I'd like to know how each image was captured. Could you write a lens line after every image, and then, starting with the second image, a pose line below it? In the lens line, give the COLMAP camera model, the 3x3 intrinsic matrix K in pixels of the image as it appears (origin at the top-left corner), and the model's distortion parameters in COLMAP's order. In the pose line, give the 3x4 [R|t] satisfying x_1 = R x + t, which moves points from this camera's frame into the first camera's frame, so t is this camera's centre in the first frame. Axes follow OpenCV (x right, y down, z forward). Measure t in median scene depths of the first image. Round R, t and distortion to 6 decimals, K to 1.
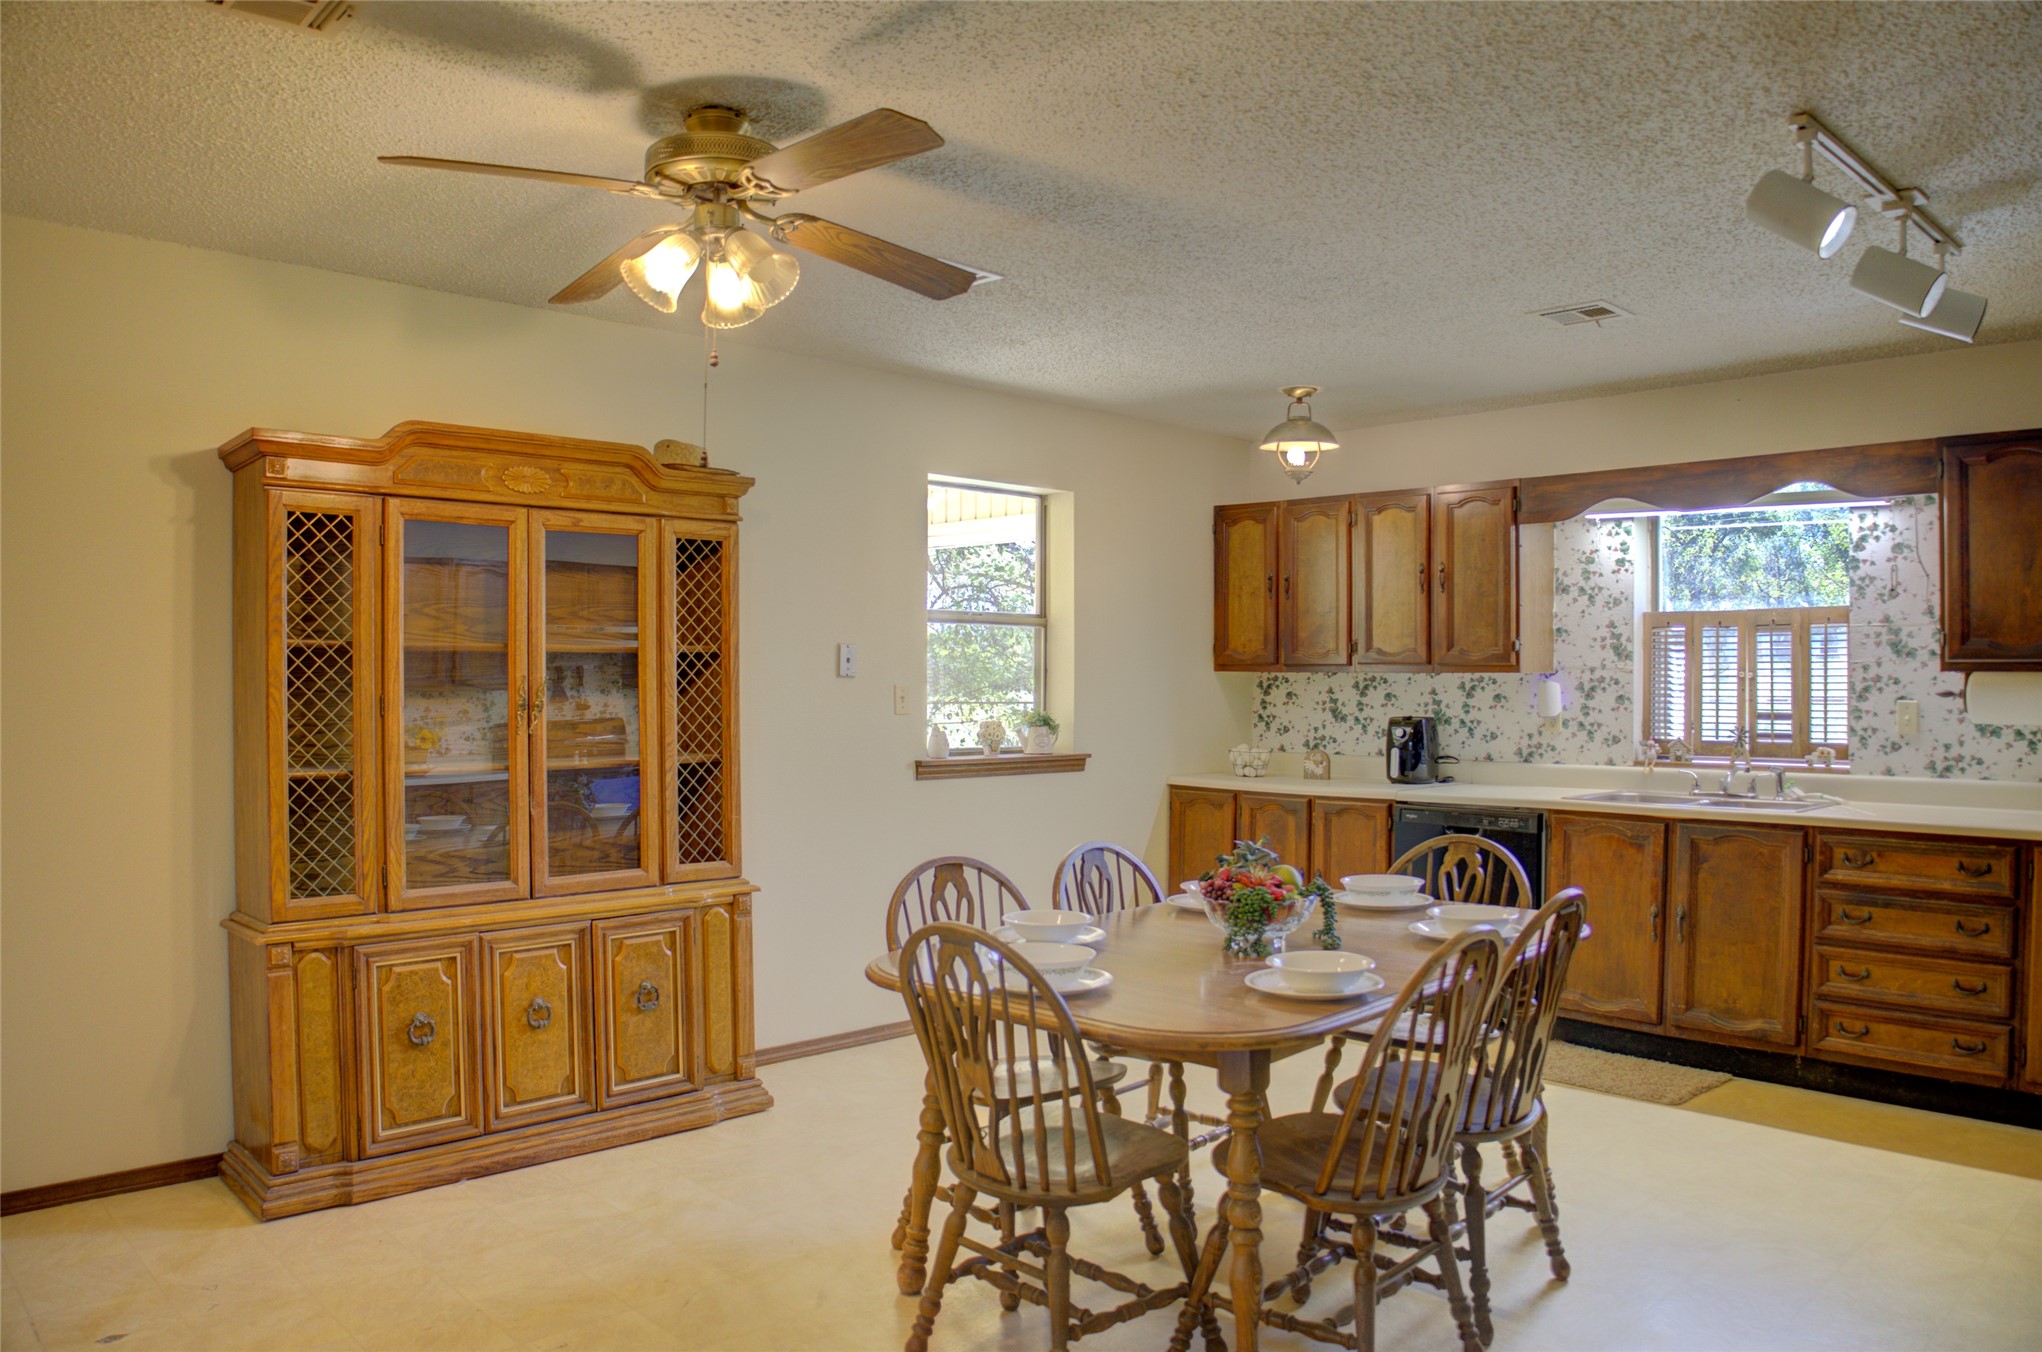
lens RADIAL K [[1442.2, 0, 1085.4], [0, 1442.2, 699.2], [0, 0, 1]] dist [-0.065451, 0.001802]
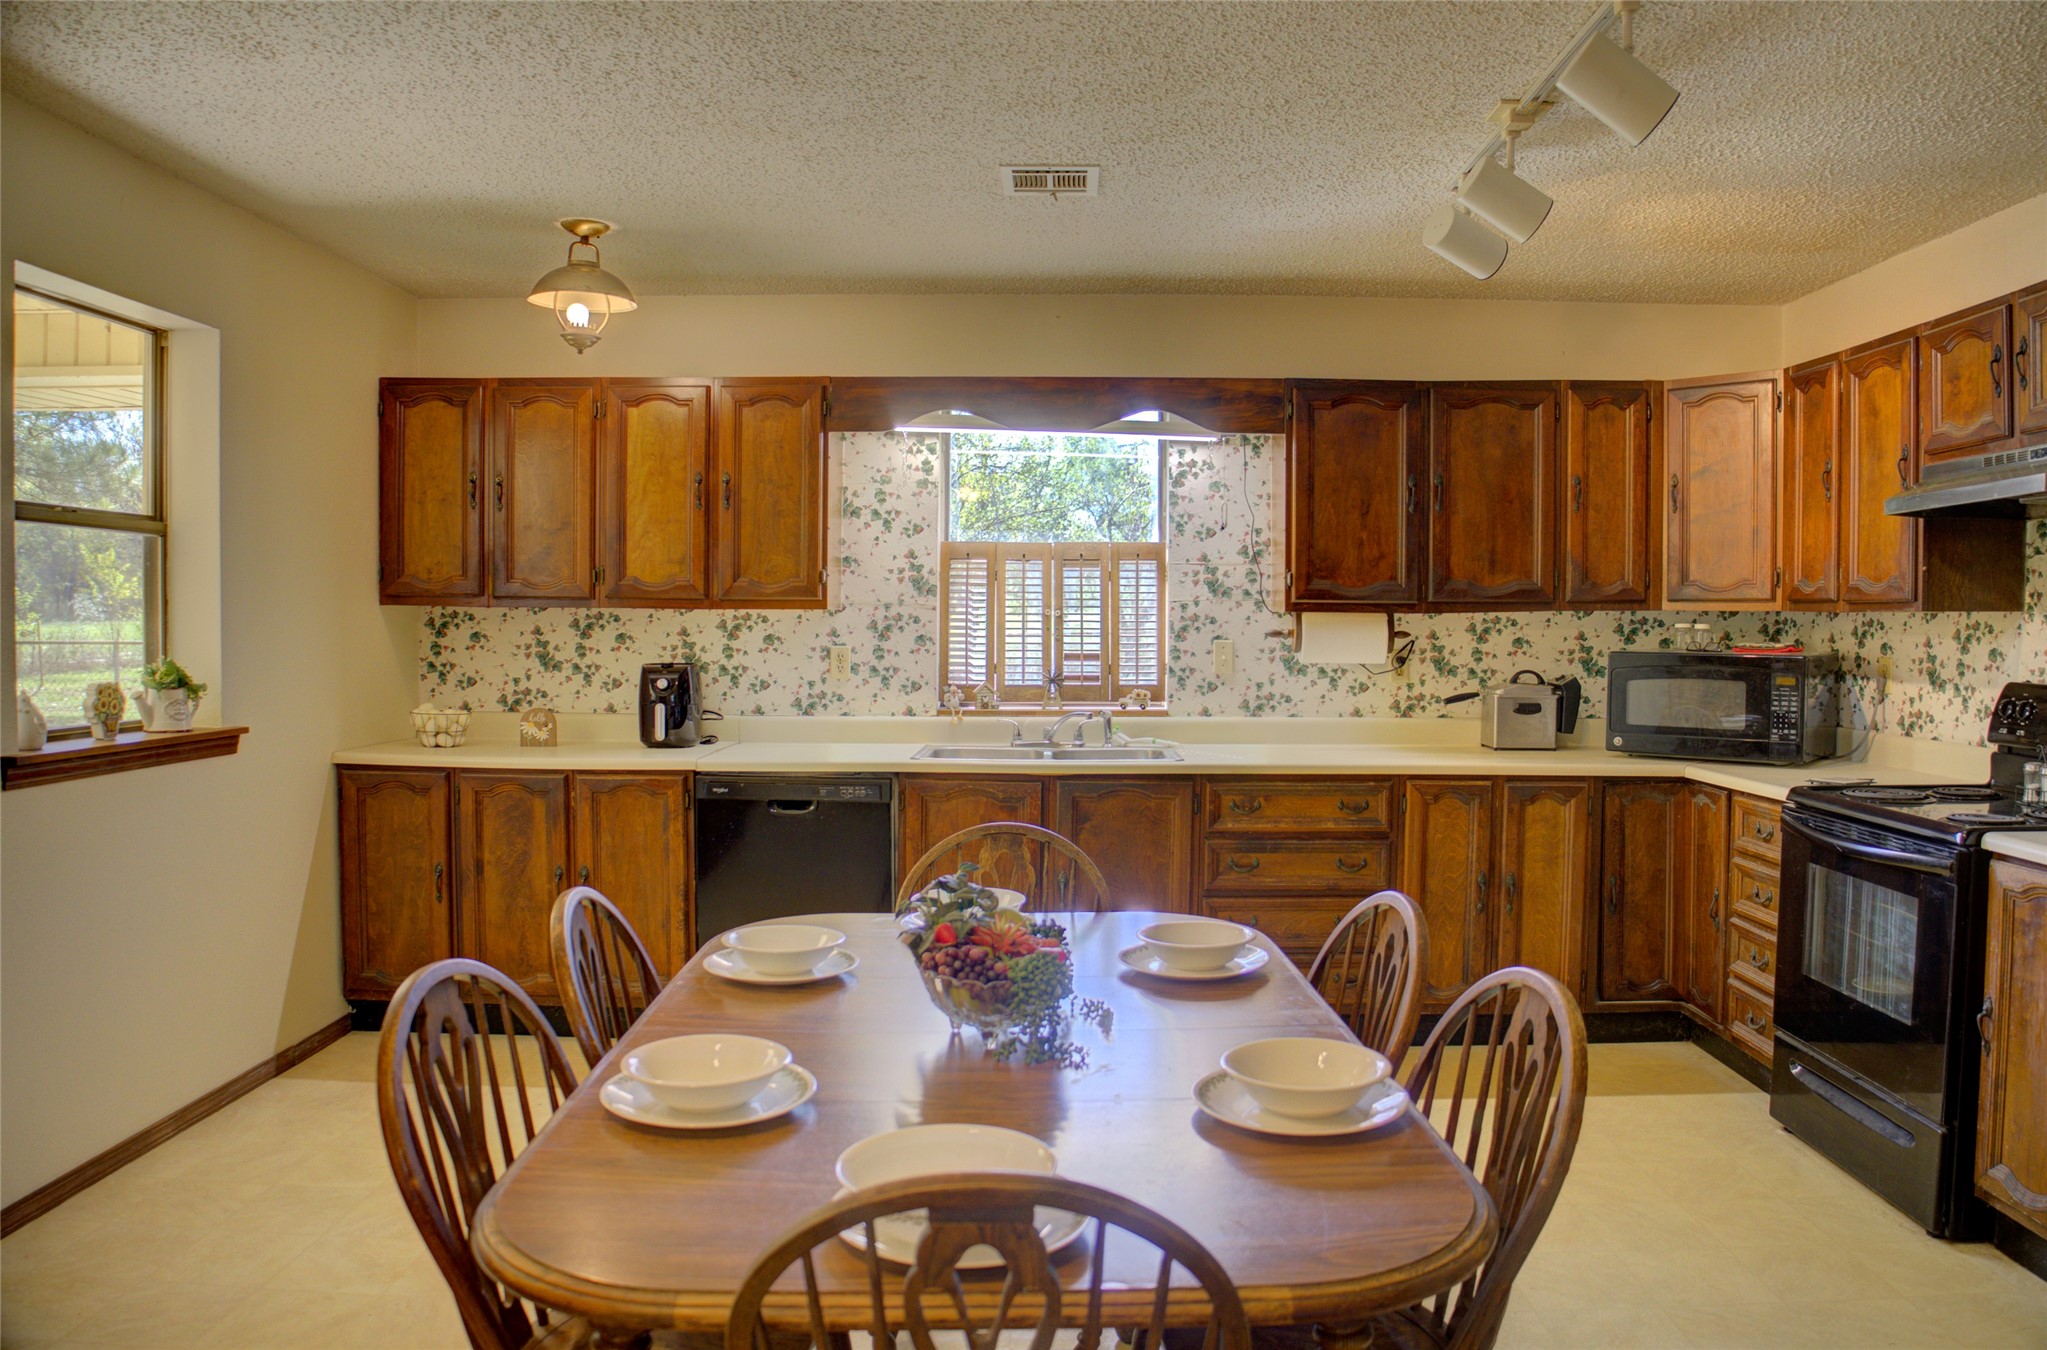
lens RADIAL K [[1452.1, 0, 1019.1], [0, 1452.1, 658.6], [0, 0, 1]] dist [-0.220789, 0.387620]
pose [[0.734664, -0.015102, 0.678263, -0.187395], [0.003947, 0.999830, 0.017987, -0.004338], [-0.678419, -0.010537, 0.734599, 0.307382]]
